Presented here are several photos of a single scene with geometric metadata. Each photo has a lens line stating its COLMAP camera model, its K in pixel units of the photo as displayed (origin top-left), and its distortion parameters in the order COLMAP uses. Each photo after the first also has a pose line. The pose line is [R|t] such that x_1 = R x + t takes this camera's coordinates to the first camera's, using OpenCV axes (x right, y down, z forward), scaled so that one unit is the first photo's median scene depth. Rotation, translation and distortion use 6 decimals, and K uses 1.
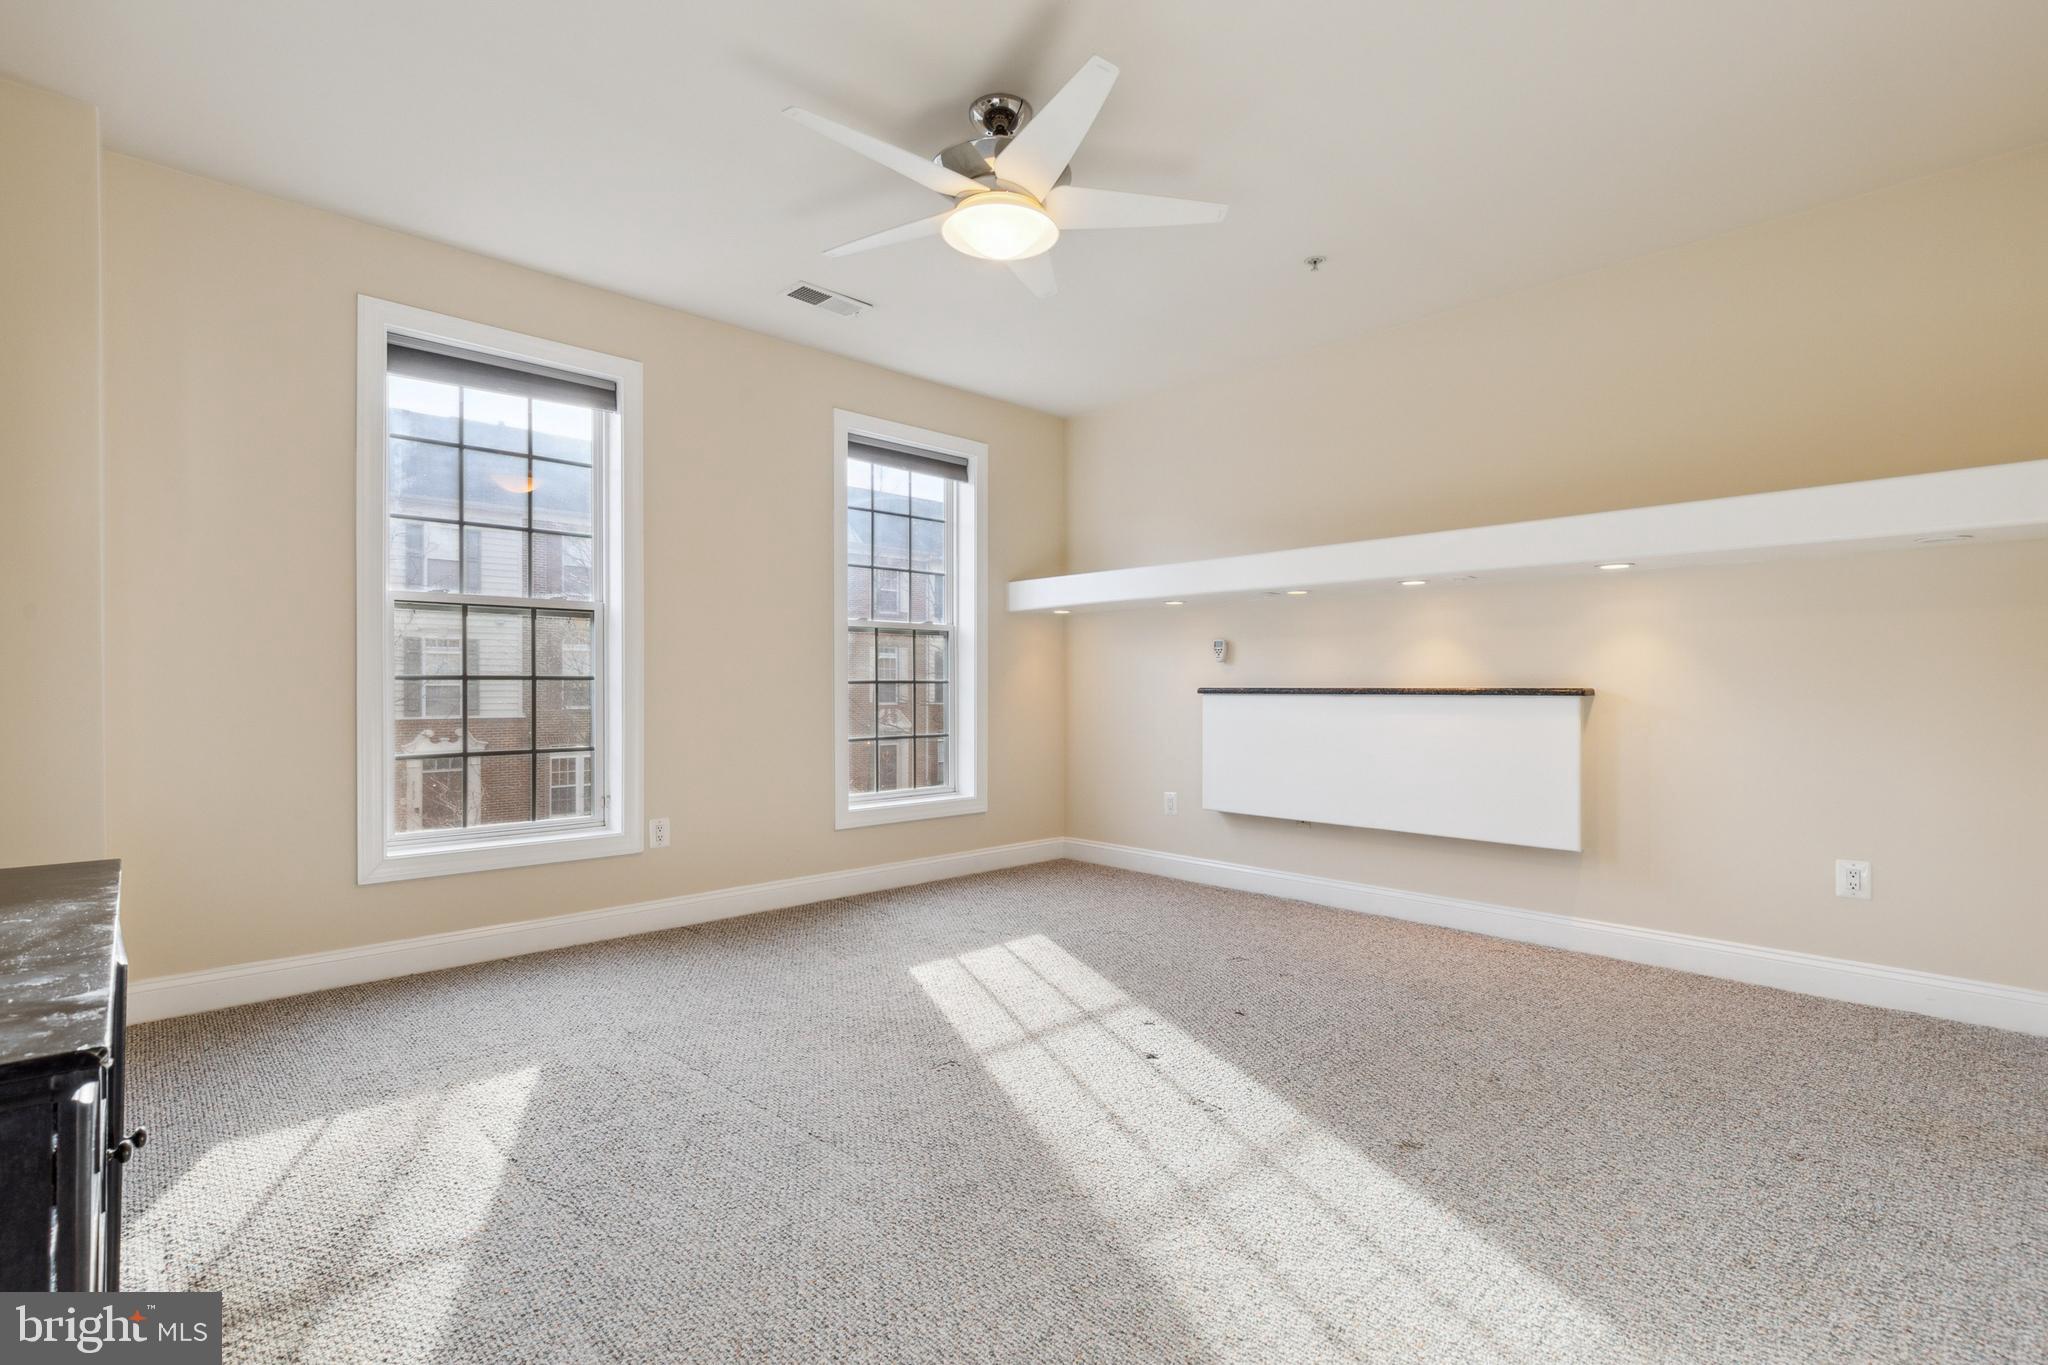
lens RADIAL K [[941.2, 0, 1026.7], [0, 941.2, 691.5], [0, 0, 1]] dist [0.009895, -0.000681]
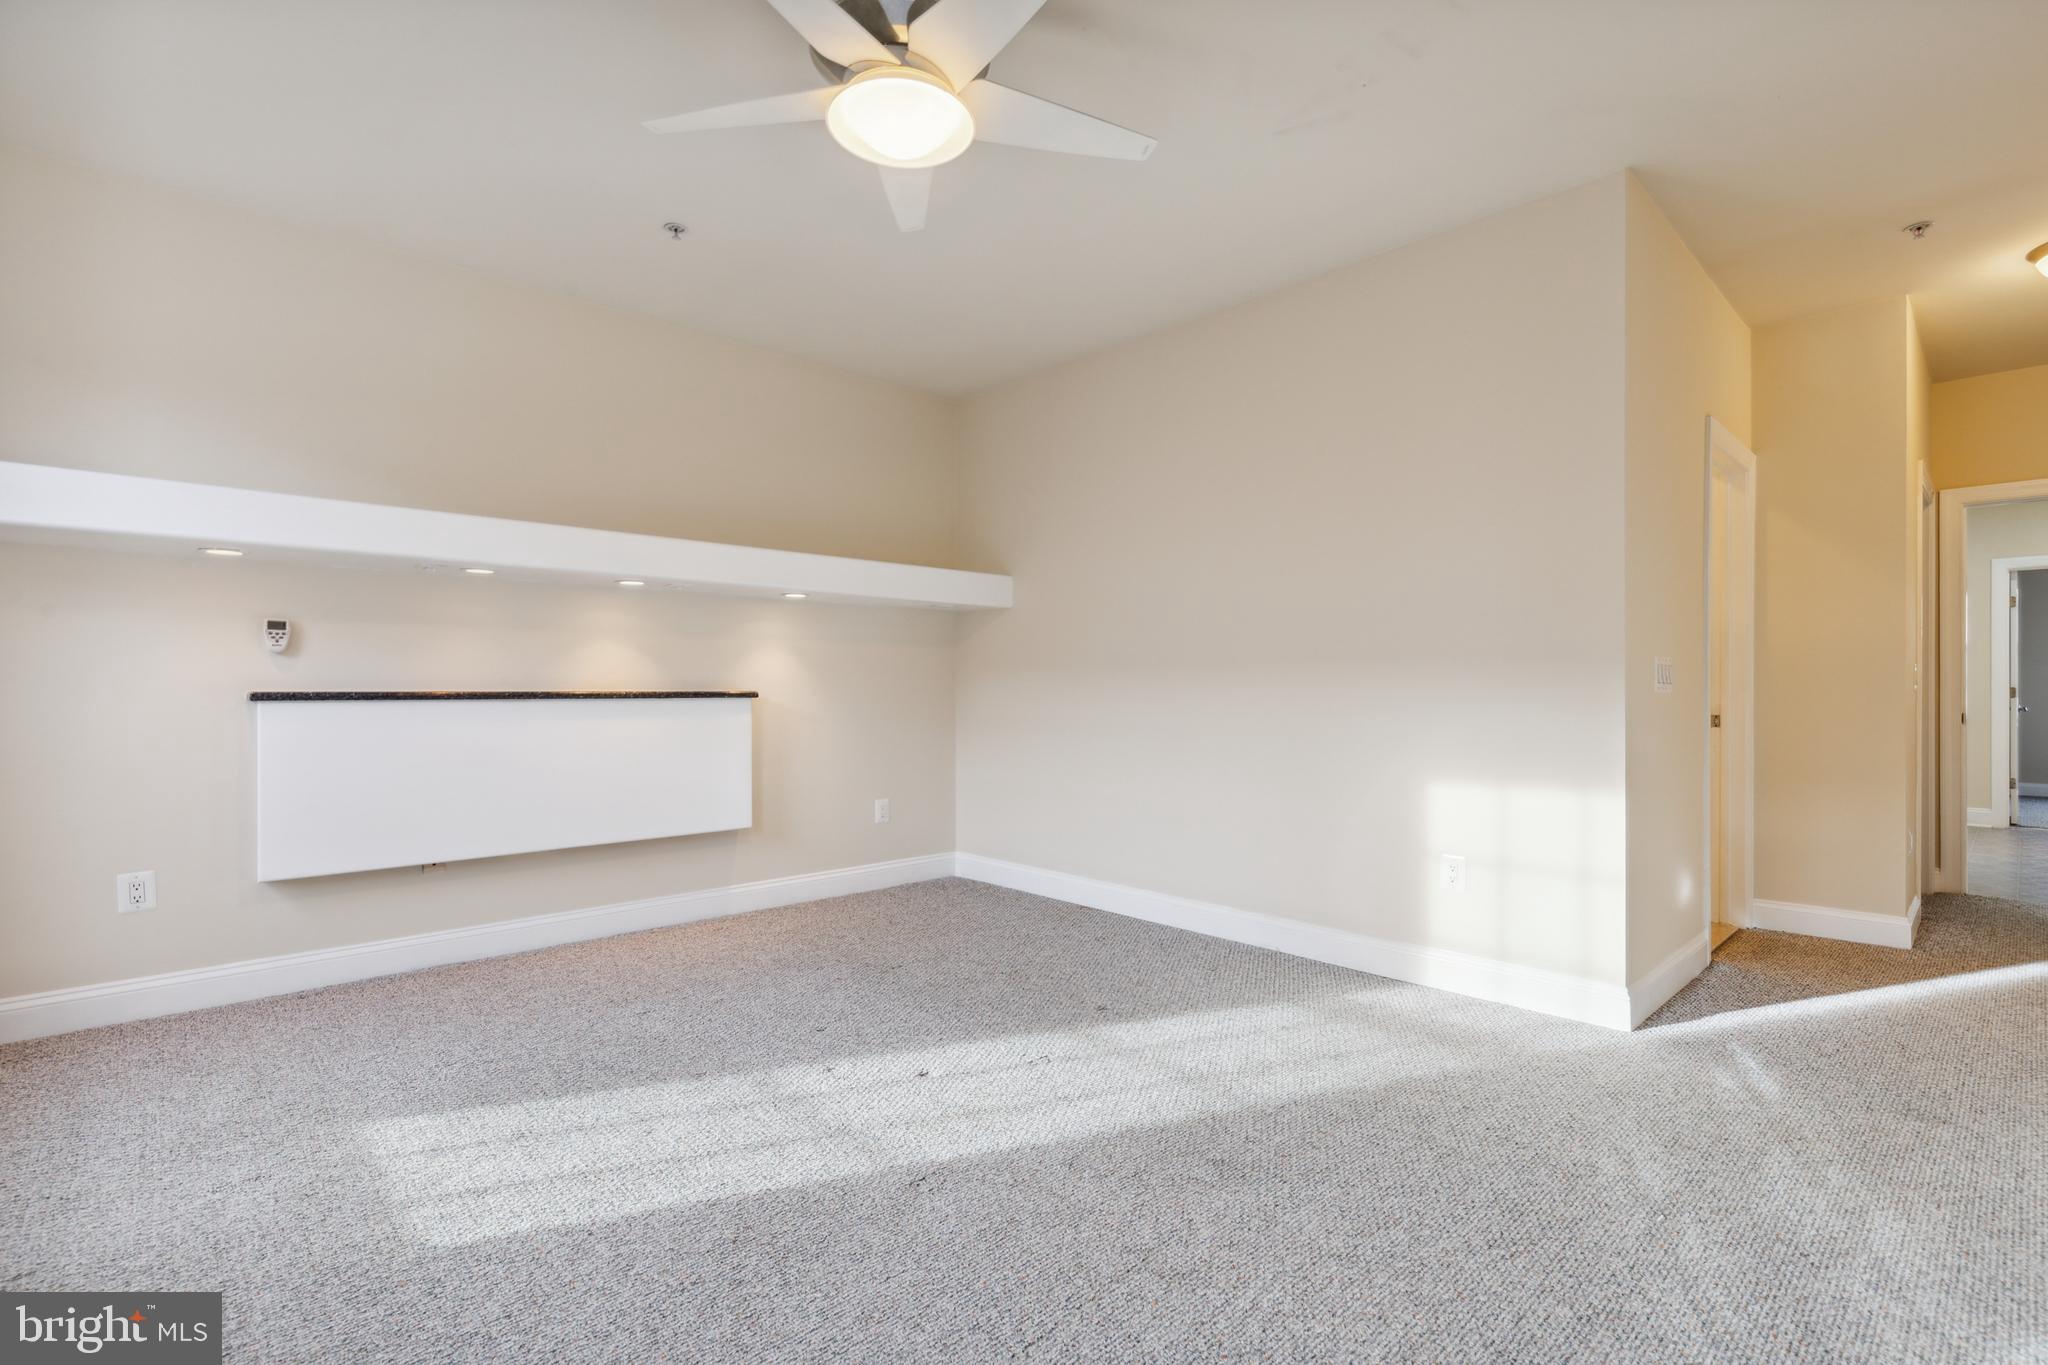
lens RADIAL K [[930.5, 0, 1021.3], [0, 930.5, 687.8], [0, 0, 1]] dist [0.004981, 0.000062]
pose [[0.020589, 0.003530, 0.999782, -0.586258], [0.006796, 0.999970, -0.003671, -0.001122], [-0.999765, 0.006870, 0.020564, 0.633932]]
